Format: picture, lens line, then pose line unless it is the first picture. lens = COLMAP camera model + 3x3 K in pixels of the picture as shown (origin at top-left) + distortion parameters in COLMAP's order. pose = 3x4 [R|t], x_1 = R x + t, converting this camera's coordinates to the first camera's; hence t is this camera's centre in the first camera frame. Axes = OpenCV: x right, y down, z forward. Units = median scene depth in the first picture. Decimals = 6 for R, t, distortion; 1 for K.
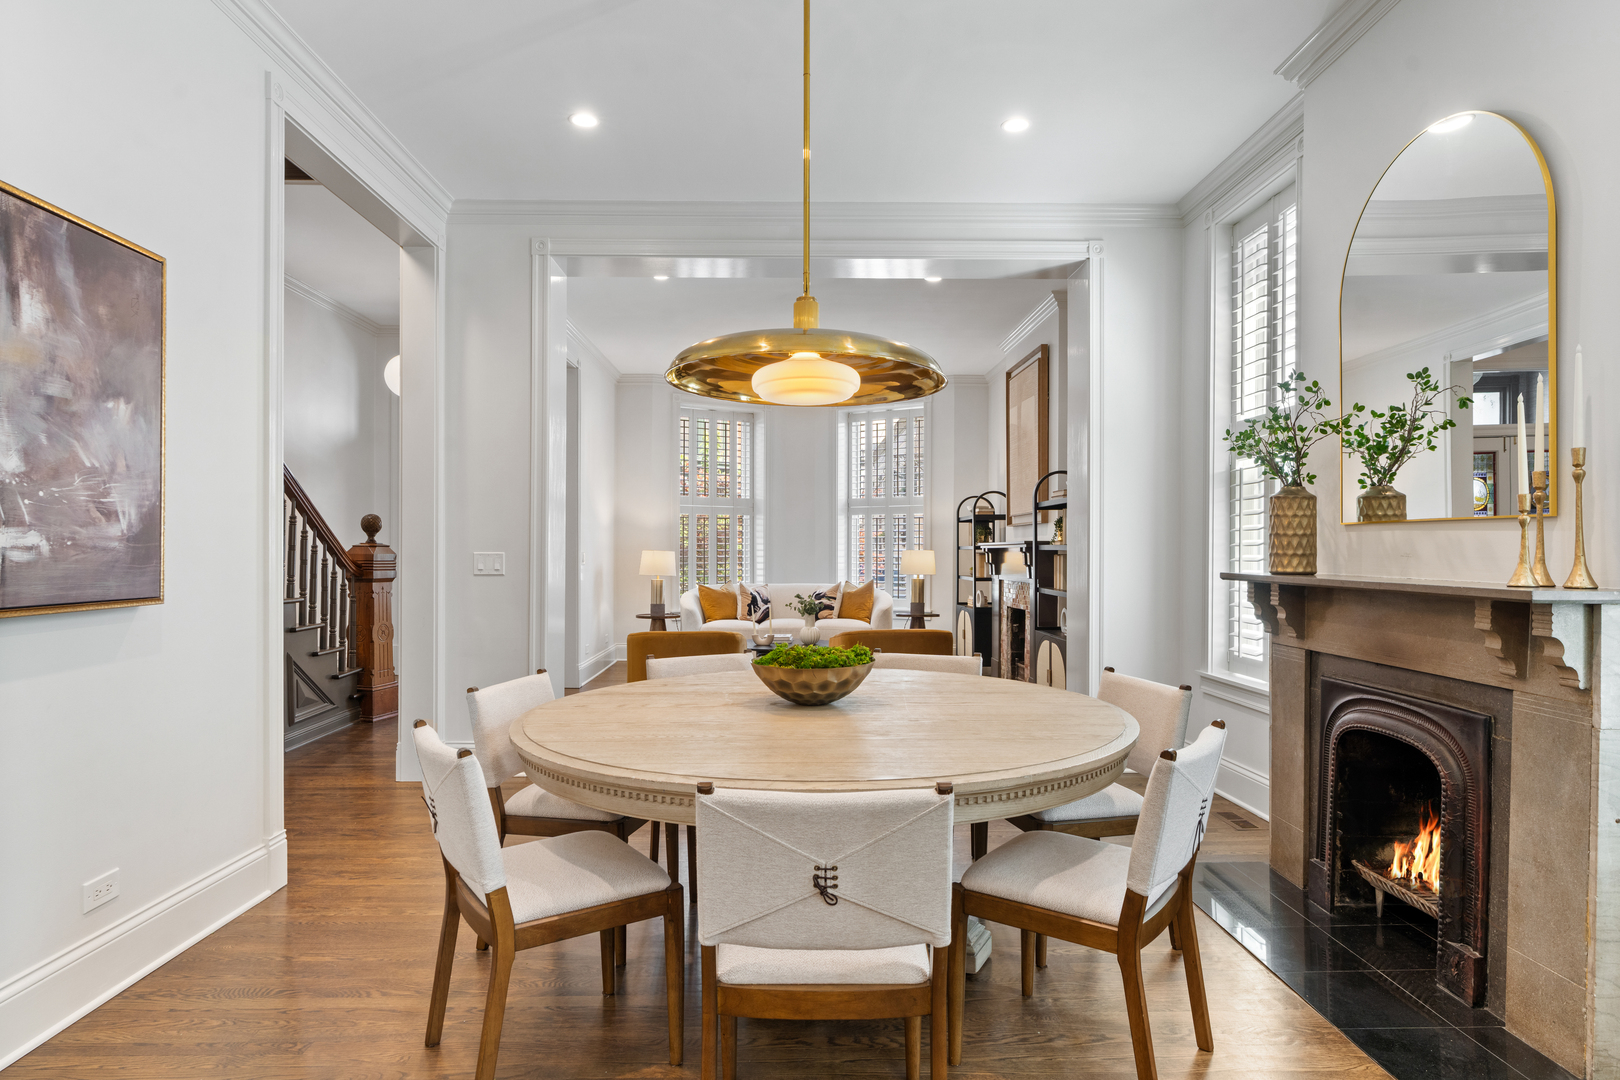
lens RADIAL K [[934.1, 0, 808.9], [0, 934.1, 547.8], [0, 0, 1]] dist [-0.000477, -0.000040]
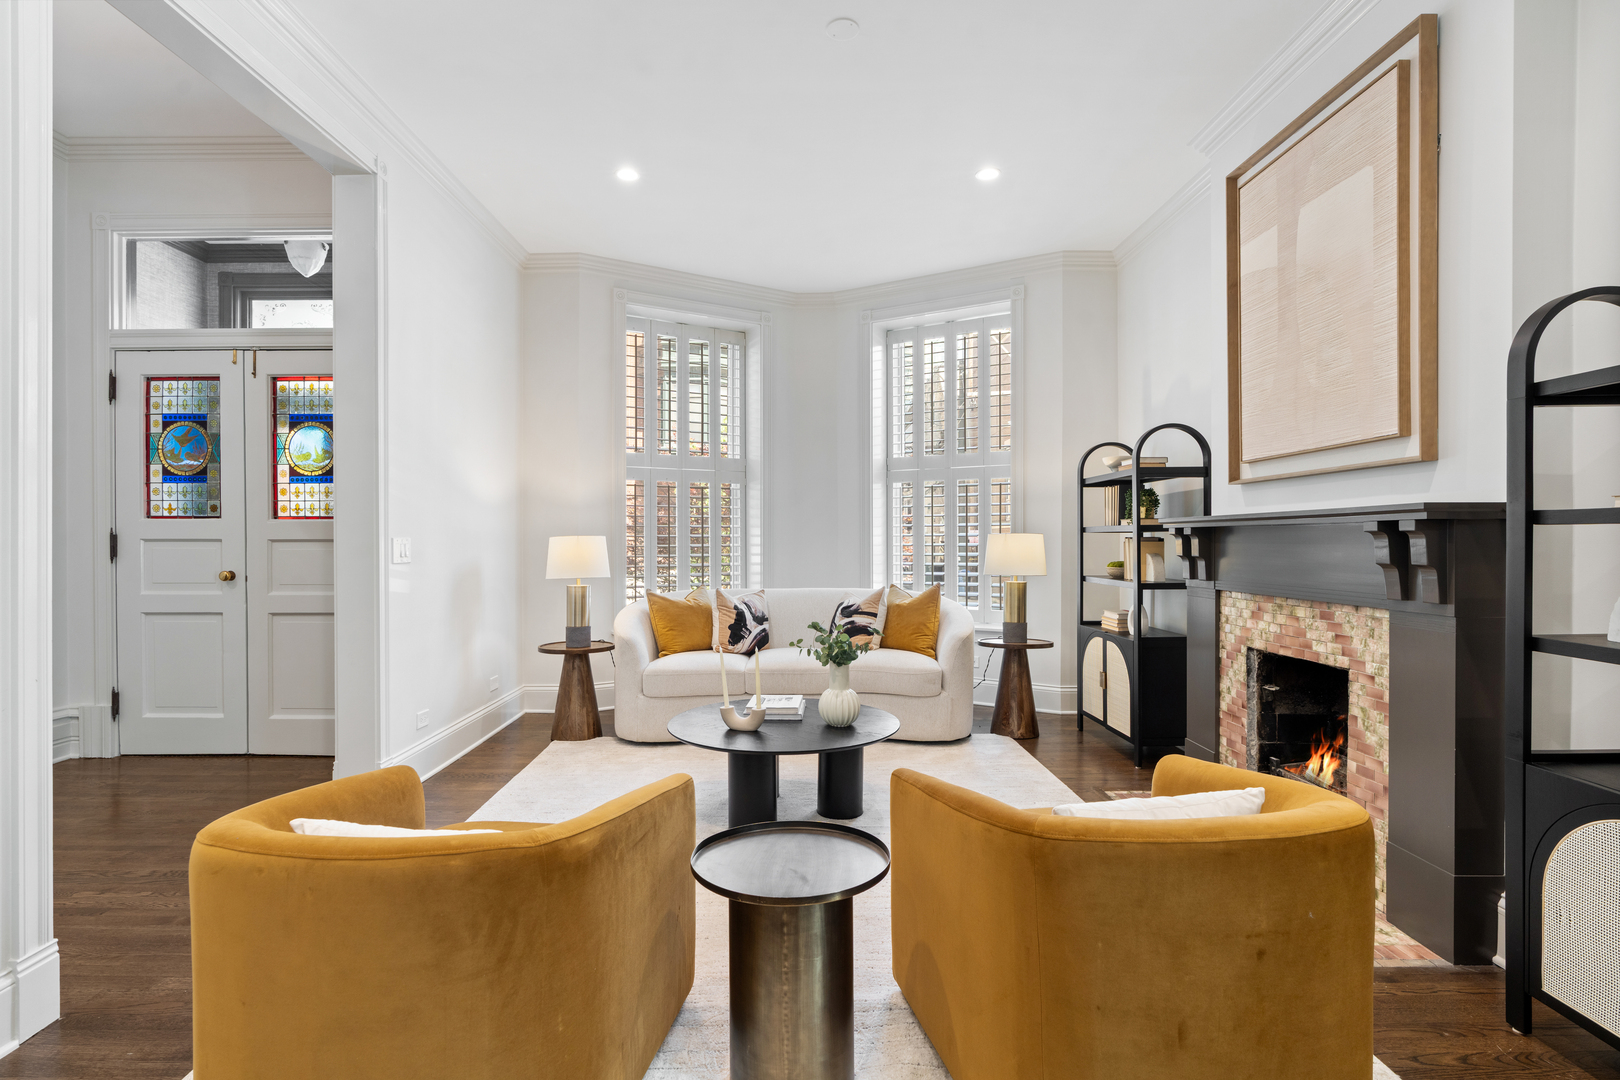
lens RADIAL K [[776.9, 0, 806.7], [0, 776.9, 546.1], [0, 0, 1]] dist [0.000933, 0.000122]
pose [[0.999900, -0.004049, -0.013543, -0.009118], [0.004214, 0.999917, 0.012199, 0.003754], [0.013492, -0.012255, 0.999834, 0.501528]]
